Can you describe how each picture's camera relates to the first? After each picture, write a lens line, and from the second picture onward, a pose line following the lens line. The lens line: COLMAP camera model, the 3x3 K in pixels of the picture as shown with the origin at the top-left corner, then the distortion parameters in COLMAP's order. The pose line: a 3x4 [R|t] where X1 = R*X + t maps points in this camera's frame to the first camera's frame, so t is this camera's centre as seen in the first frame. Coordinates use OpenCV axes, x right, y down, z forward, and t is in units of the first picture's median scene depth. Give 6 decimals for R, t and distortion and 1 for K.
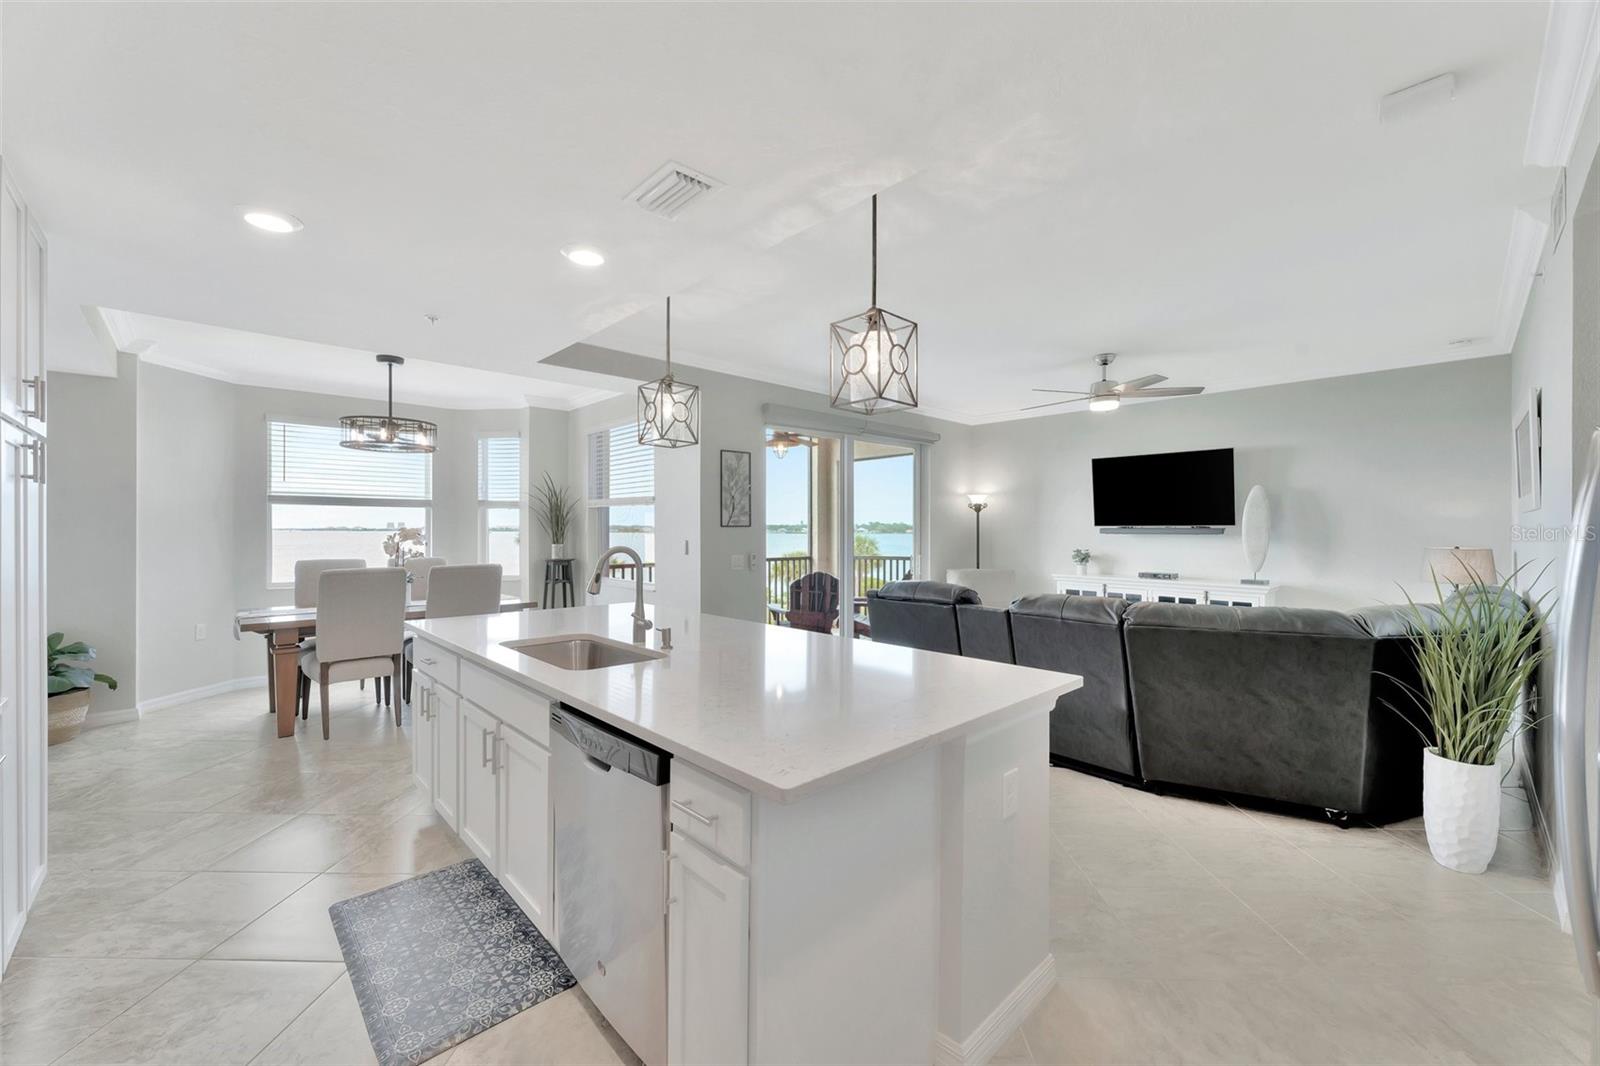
lens RADIAL K [[631.9, 0, 796.6], [0, 631.9, 528.8], [0, 0, 1]] dist [-0.001530, 0.000059]
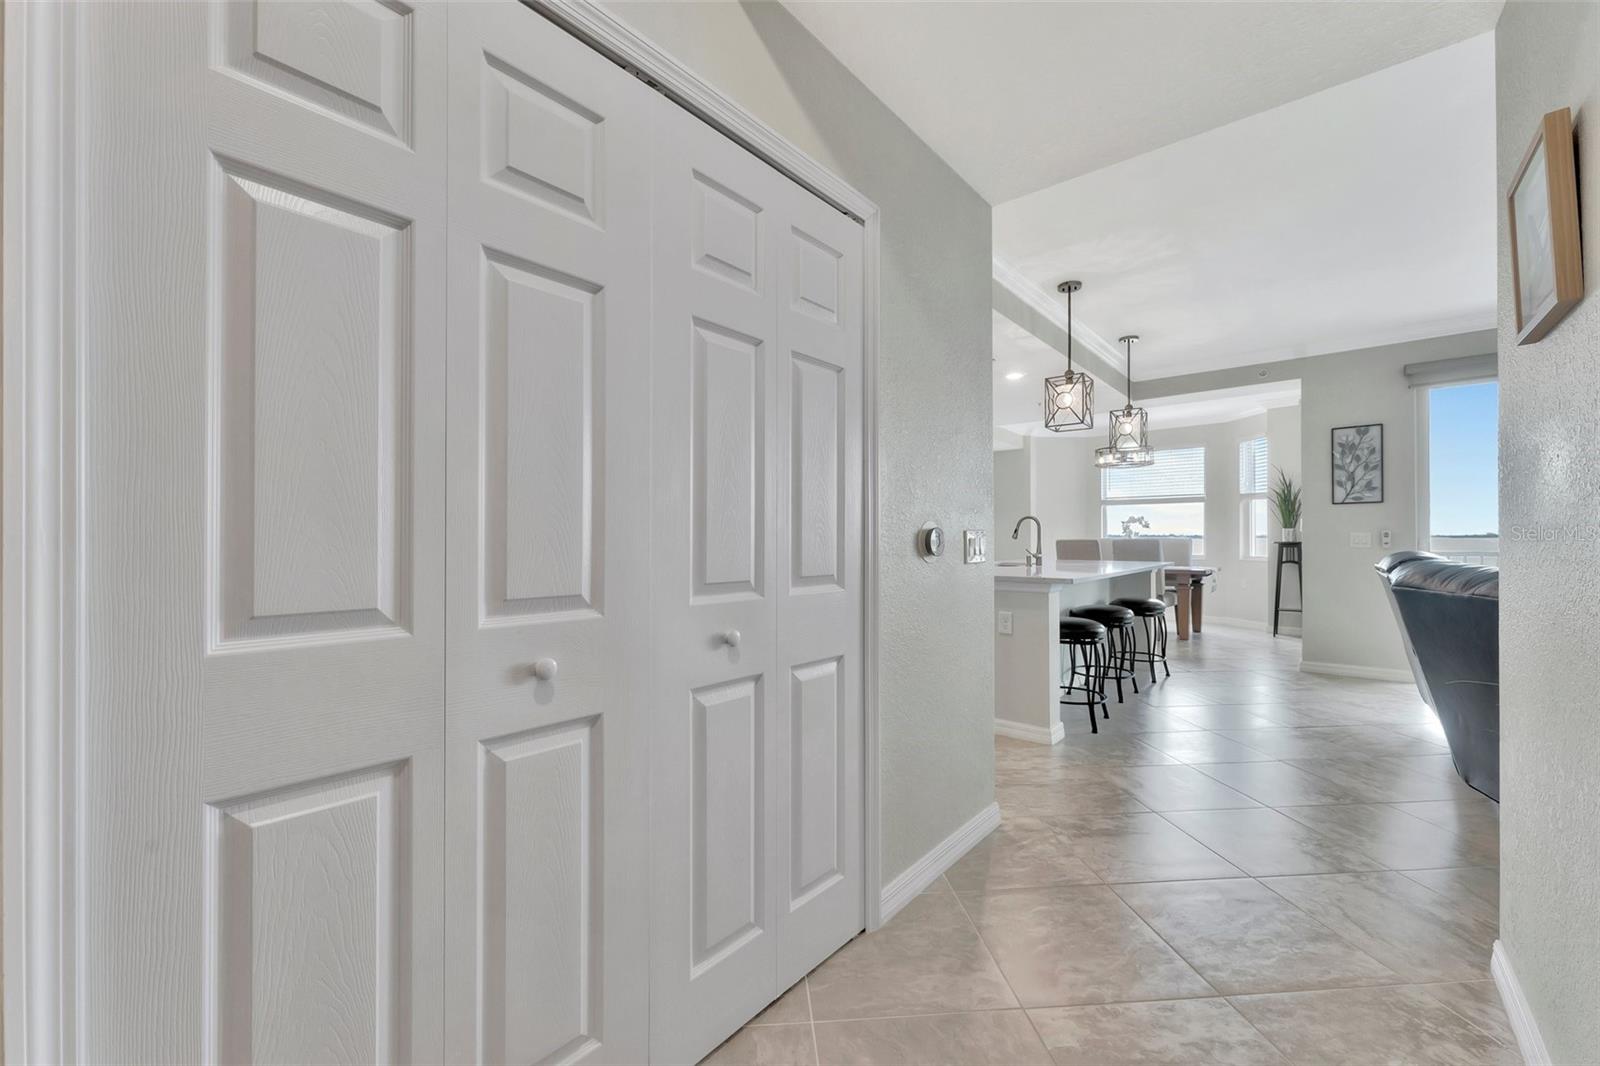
lens RADIAL K [[631.3, 0, 794.9], [0, 631.3, 537.0], [0, 0, 1]] dist [-0.000303, 0.000034]
pose [[0.100923, -0.004554, -0.994884, 0.754635], [0.004195, 0.999983, -0.004152, 0.047501], [0.994885, -0.003755, 0.100940, 0.029933]]
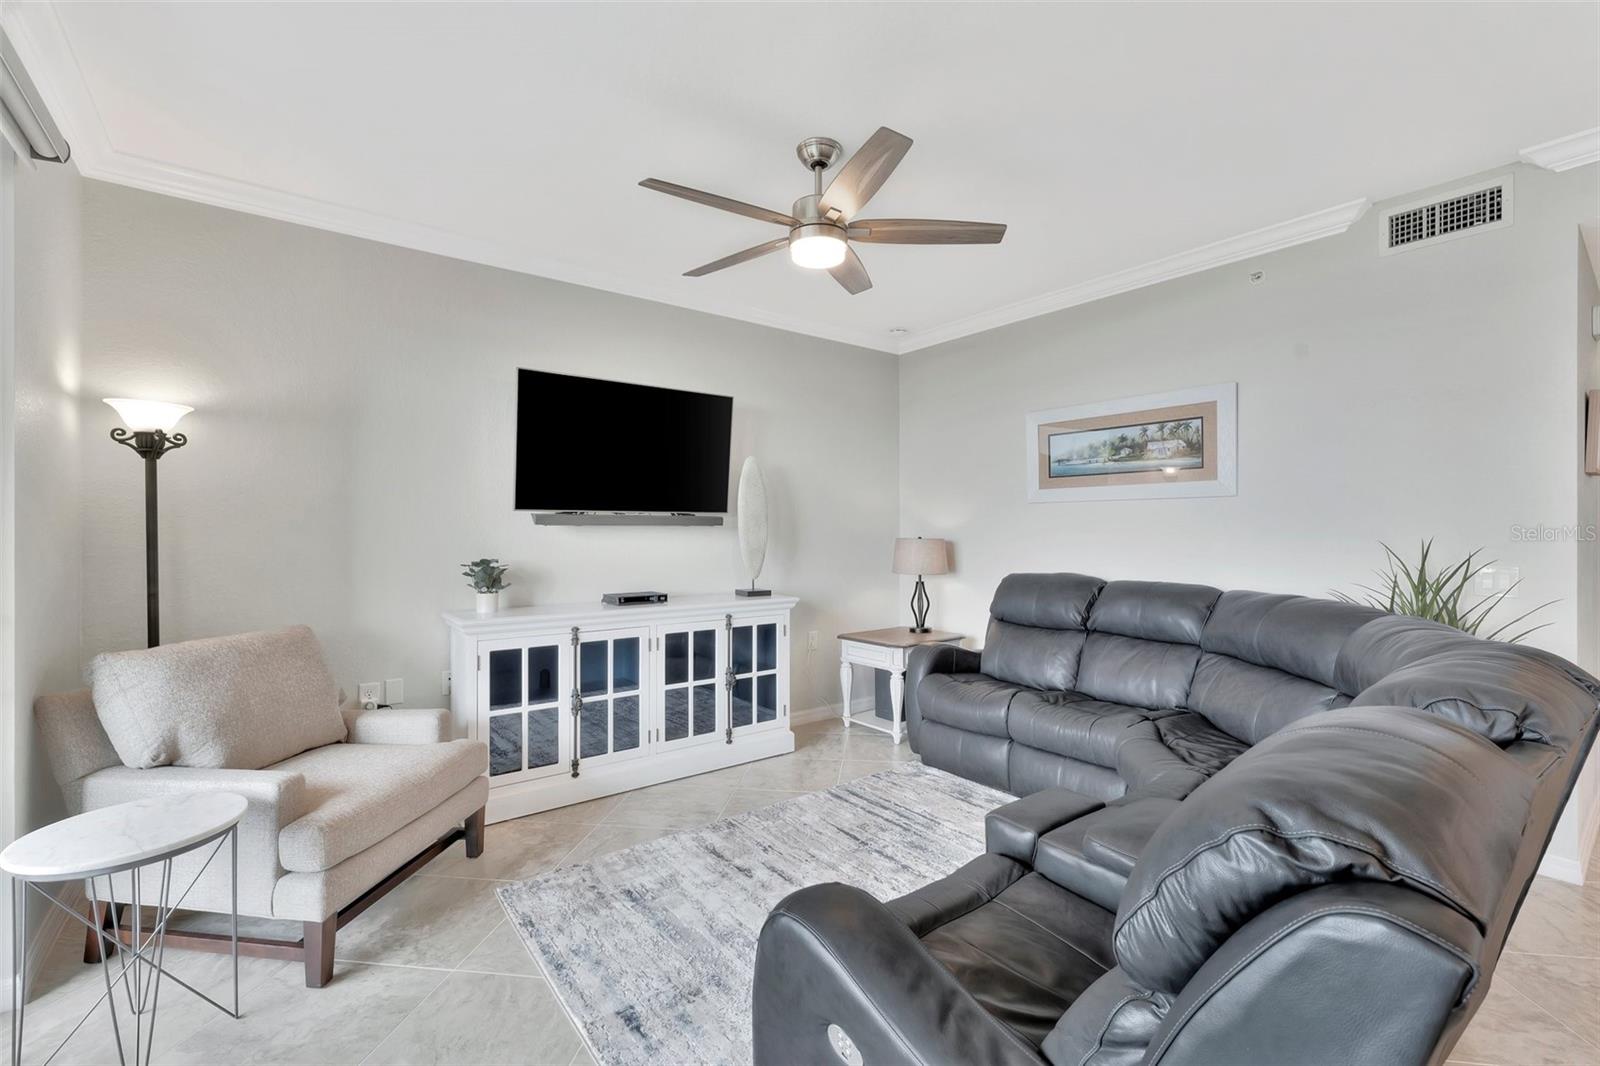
lens RADIAL K [[682.0, 0, 800.0], [0, 682.0, 533.0], [0, 0, 1]] dist [-0.001838, -0.000131]
pose [[0.101532, -0.004390, 0.994823, -0.027154], [0.000614, 0.999990, 0.004351, 0.013388], [-0.994832, 0.000169, 0.101534, 0.869491]]
